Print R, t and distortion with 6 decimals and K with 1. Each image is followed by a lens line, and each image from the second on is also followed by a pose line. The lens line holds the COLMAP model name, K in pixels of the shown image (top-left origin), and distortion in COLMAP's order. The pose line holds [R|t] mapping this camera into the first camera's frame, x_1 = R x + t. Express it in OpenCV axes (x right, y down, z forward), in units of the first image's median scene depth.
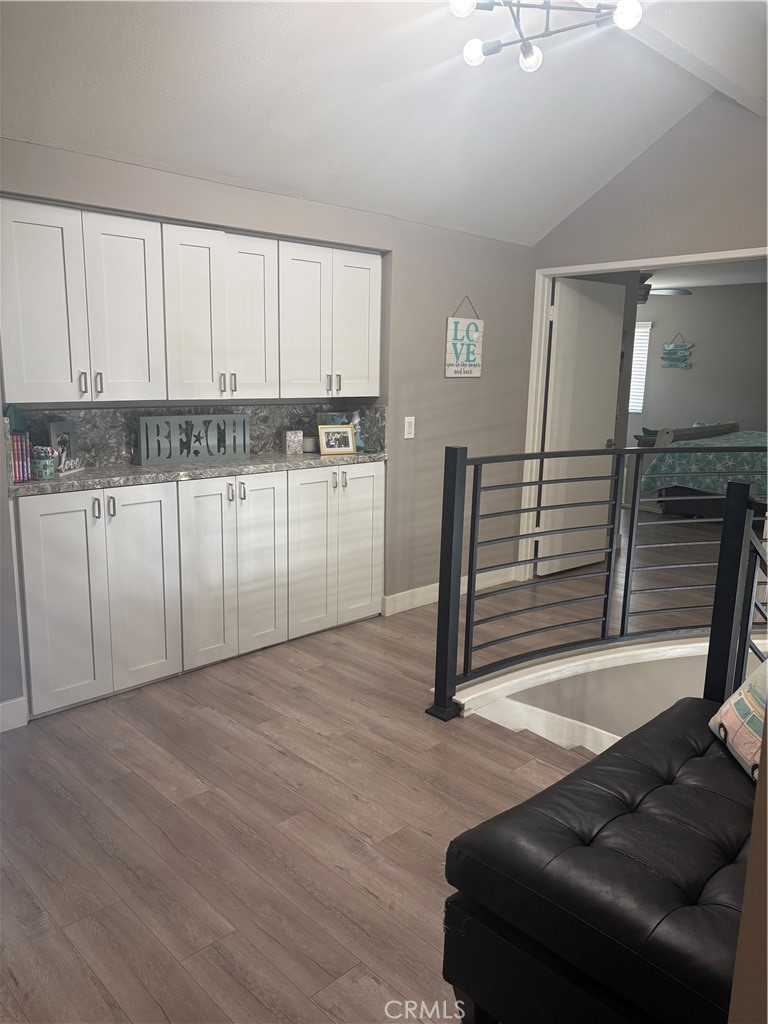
lens RADIAL K [[765.7, 0, 378.9], [0, 765.7, 509.7], [0, 0, 1]] dist [0.050576, -0.033204]
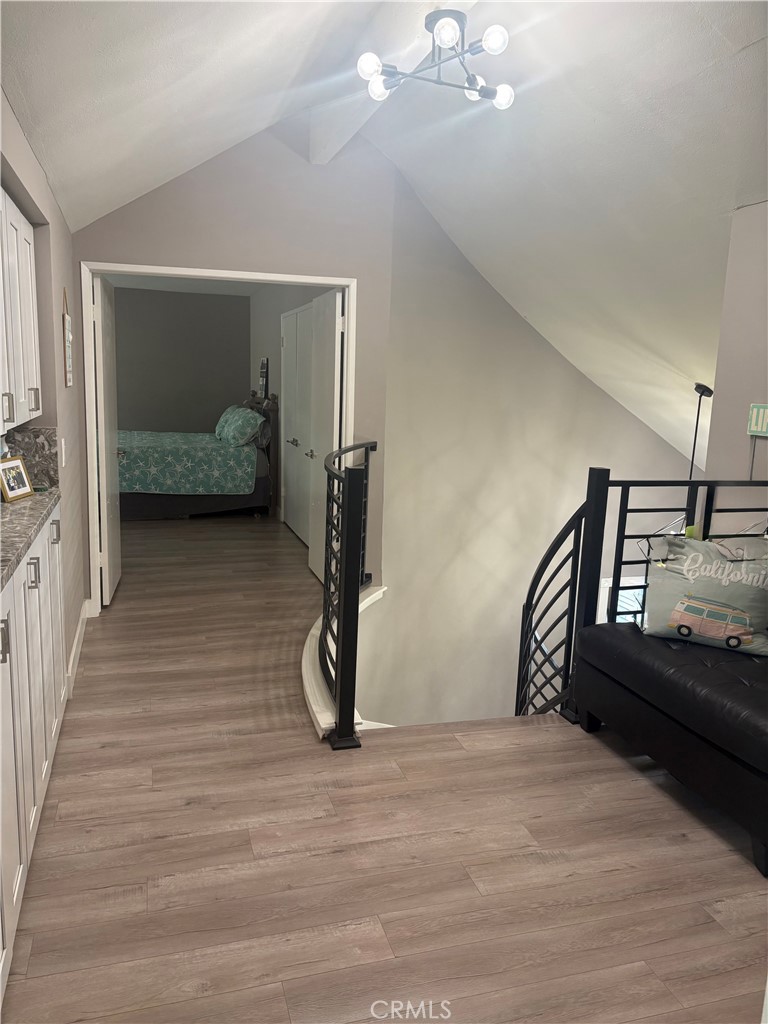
lens RADIAL K [[765.7, 0, 387.9], [0, 765.7, 507.2], [0, 0, 1]] dist [0.050576, -0.033204]
pose [[0.458350, -0.146662, 0.876587, -0.649775], [0.136419, 0.986213, 0.093672, -0.104065], [-0.878240, 0.076649, 0.472038, 0.437831]]
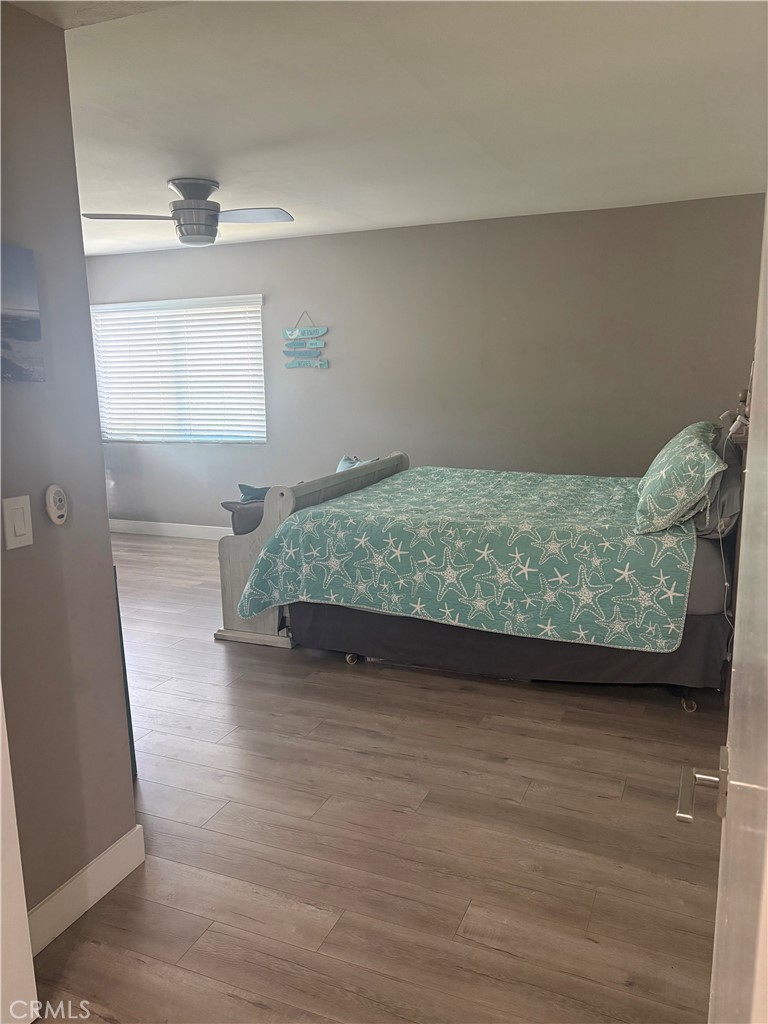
lens RADIAL K [[765.7, 0, 382.2], [0, 765.7, 508.6], [0, 0, 1]] dist [0.050576, -0.033204]
pose [[0.922192, -0.098754, 0.373912, 0.564346], [0.101580, 0.994753, 0.012193, -0.207145], [-0.373154, 0.026738, 0.927384, 1.164315]]
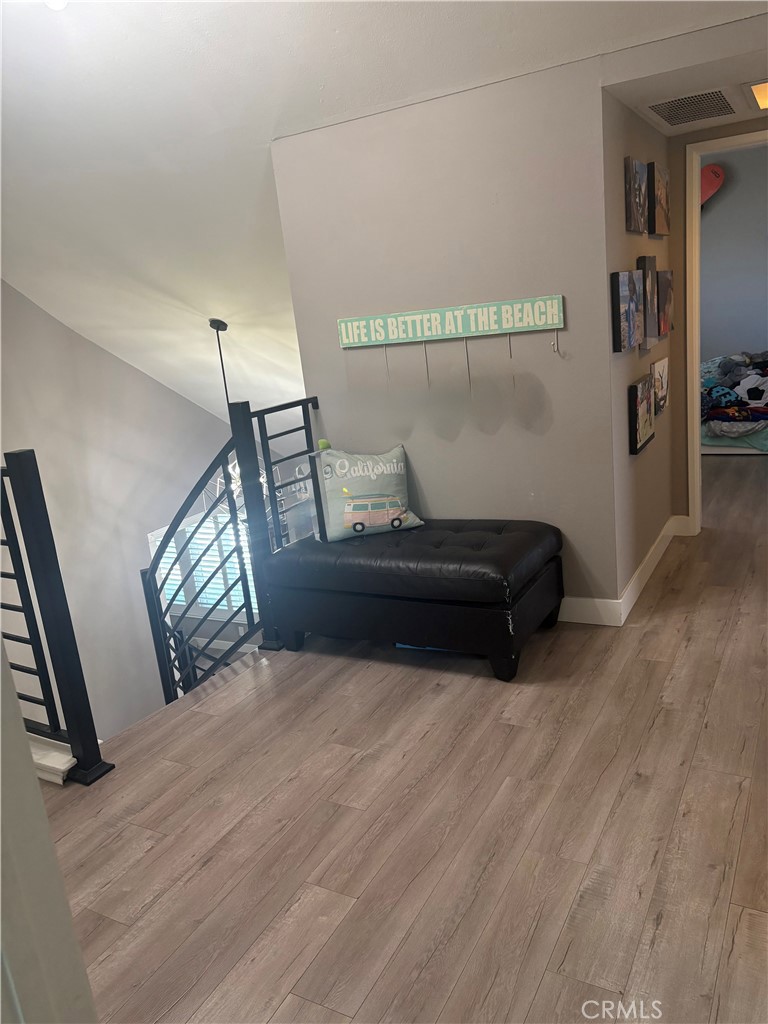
lens RADIAL K [[765.7, 0, 368.5], [0, 765.7, 516.9], [0, 0, 1]] dist [0.050576, -0.033204]
pose [[-0.271515, -0.232843, 0.933843, -0.657068], [0.279486, 0.909405, 0.308010, -0.146350], [-0.920960, 0.344626, -0.181840, 0.728419]]
